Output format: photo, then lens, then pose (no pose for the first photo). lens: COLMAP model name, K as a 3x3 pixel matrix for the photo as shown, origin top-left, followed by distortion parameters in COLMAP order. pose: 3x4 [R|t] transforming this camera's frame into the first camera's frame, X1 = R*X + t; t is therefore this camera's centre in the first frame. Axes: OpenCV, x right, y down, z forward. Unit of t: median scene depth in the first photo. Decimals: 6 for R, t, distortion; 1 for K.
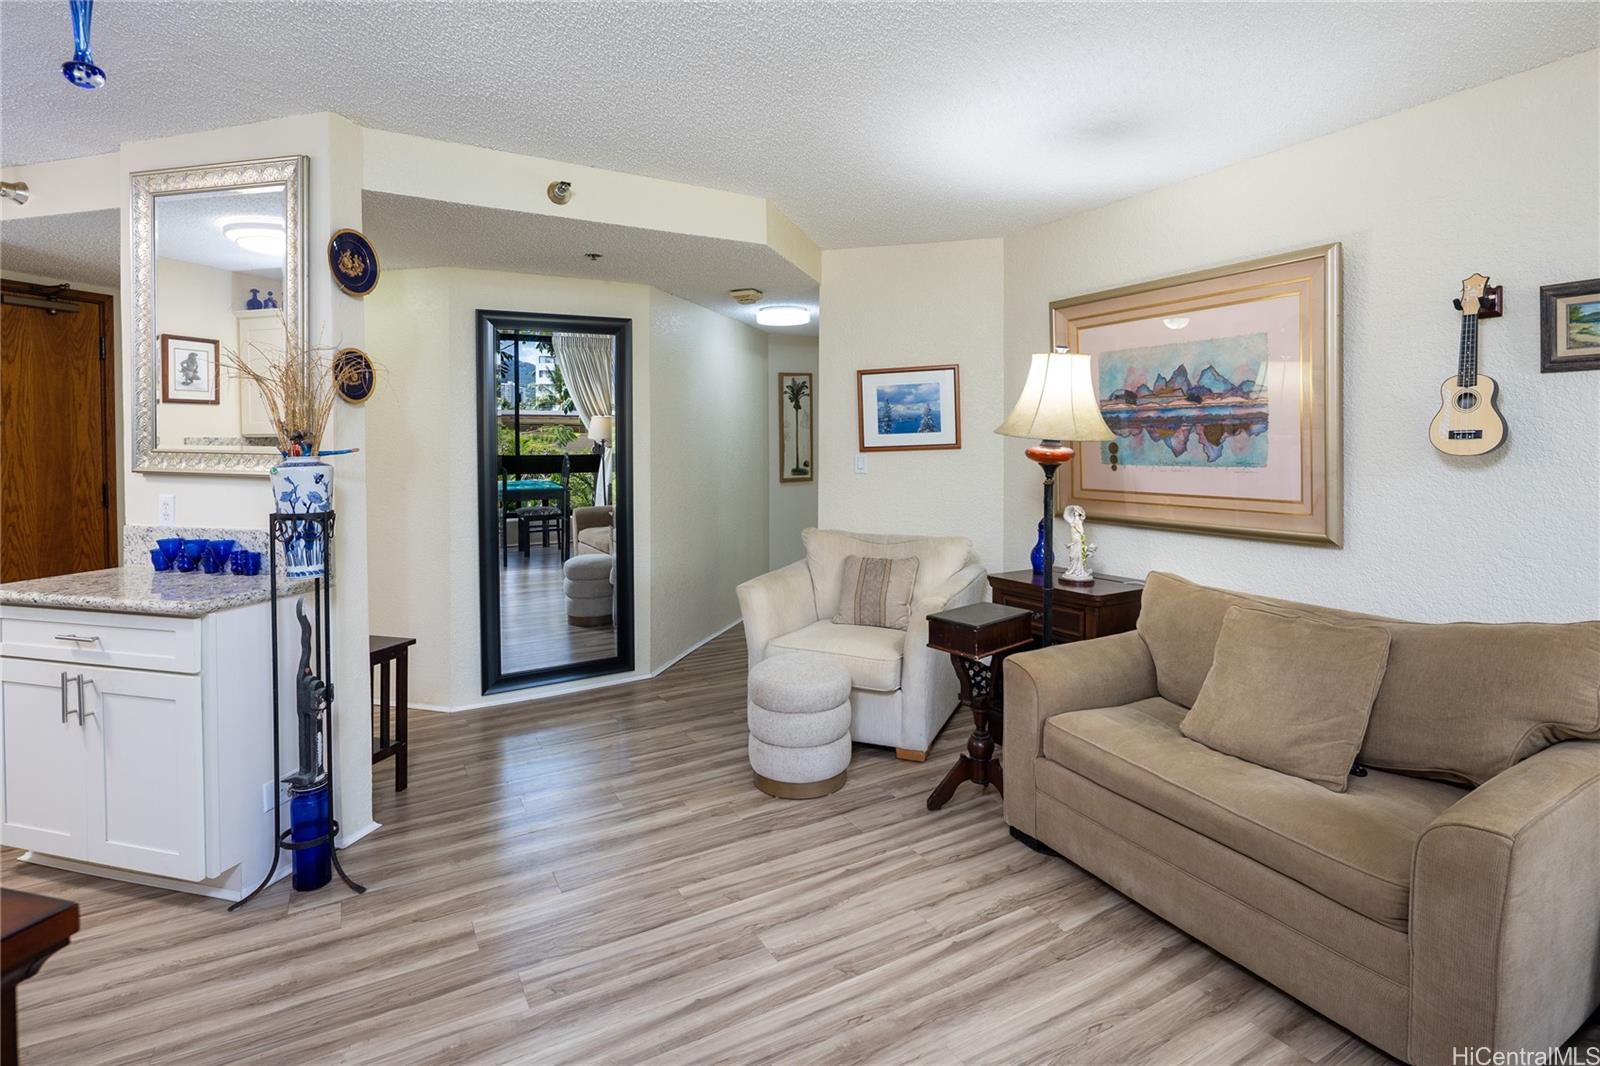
lens RADIAL K [[795.6, 0, 806.7], [0, 795.6, 438.6], [0, 0, 1]] dist [-0.000442, -0.000140]
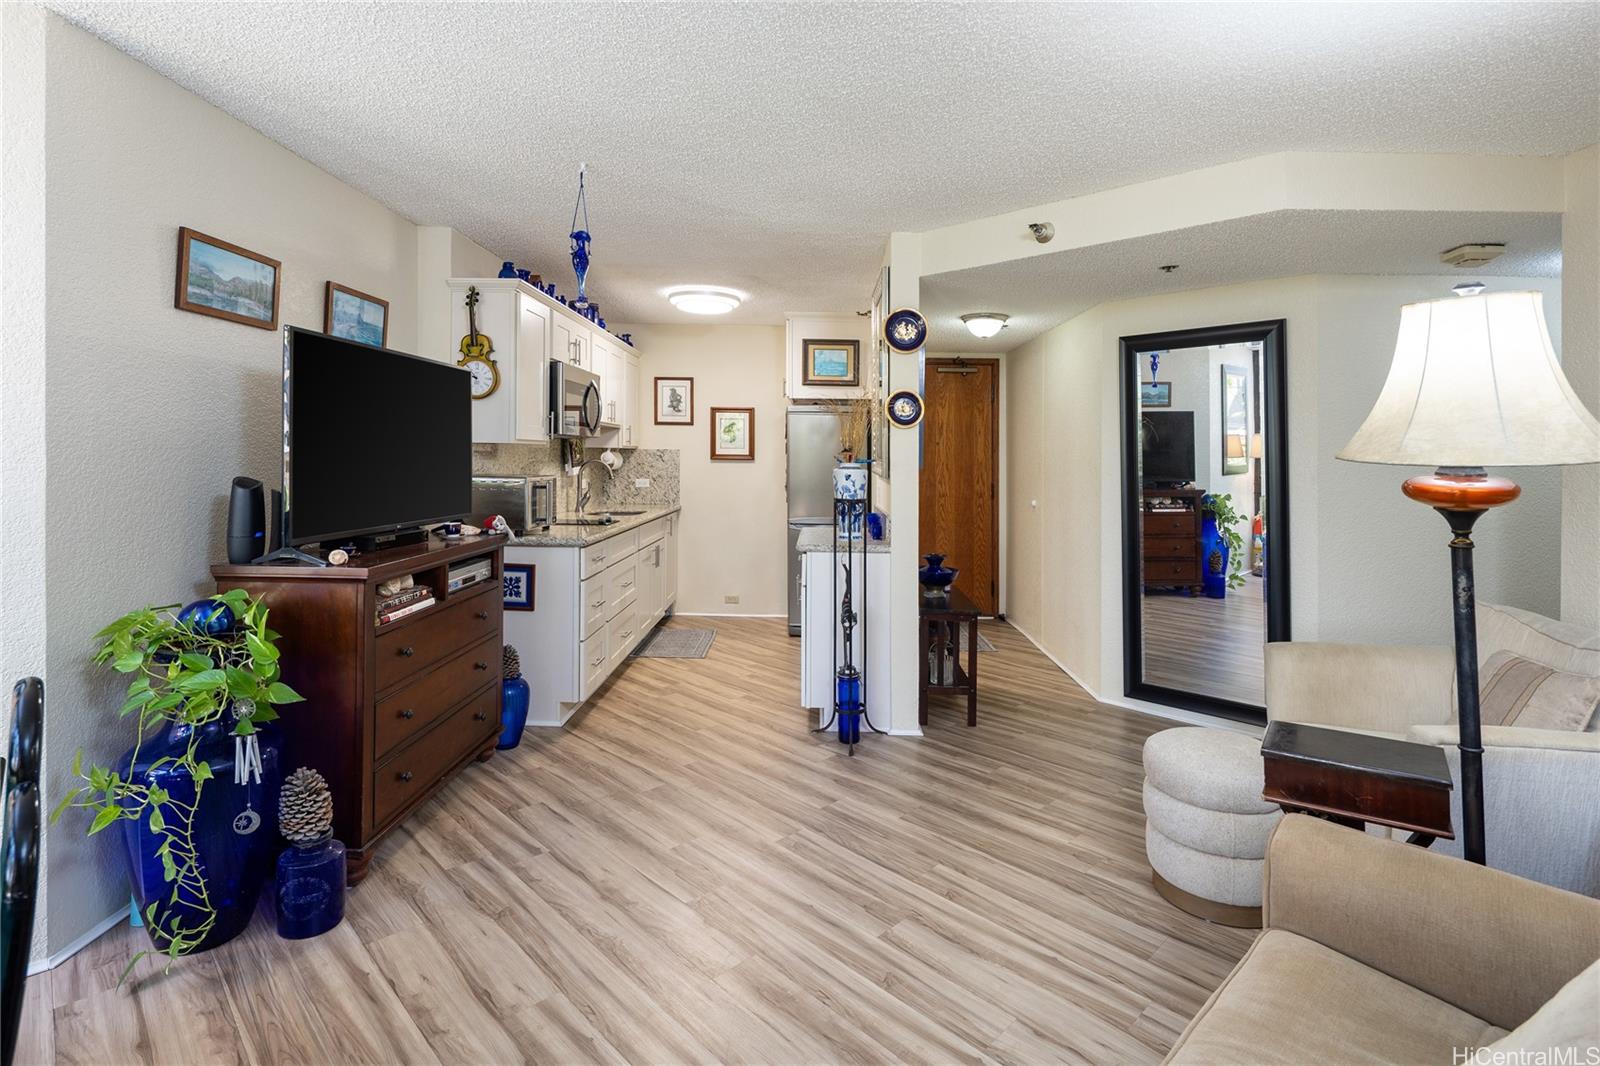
lens RADIAL K [[767.7, 0, 808.1], [0, 767.7, 430.7], [0, 0, 1]] dist [0.016185, -0.000111]
pose [[0.265986, -0.022068, -0.963724, 0.797283], [-0.013565, 0.999553, -0.026633, -0.000287], [0.963882, 0.020157, 0.265568, 0.510026]]
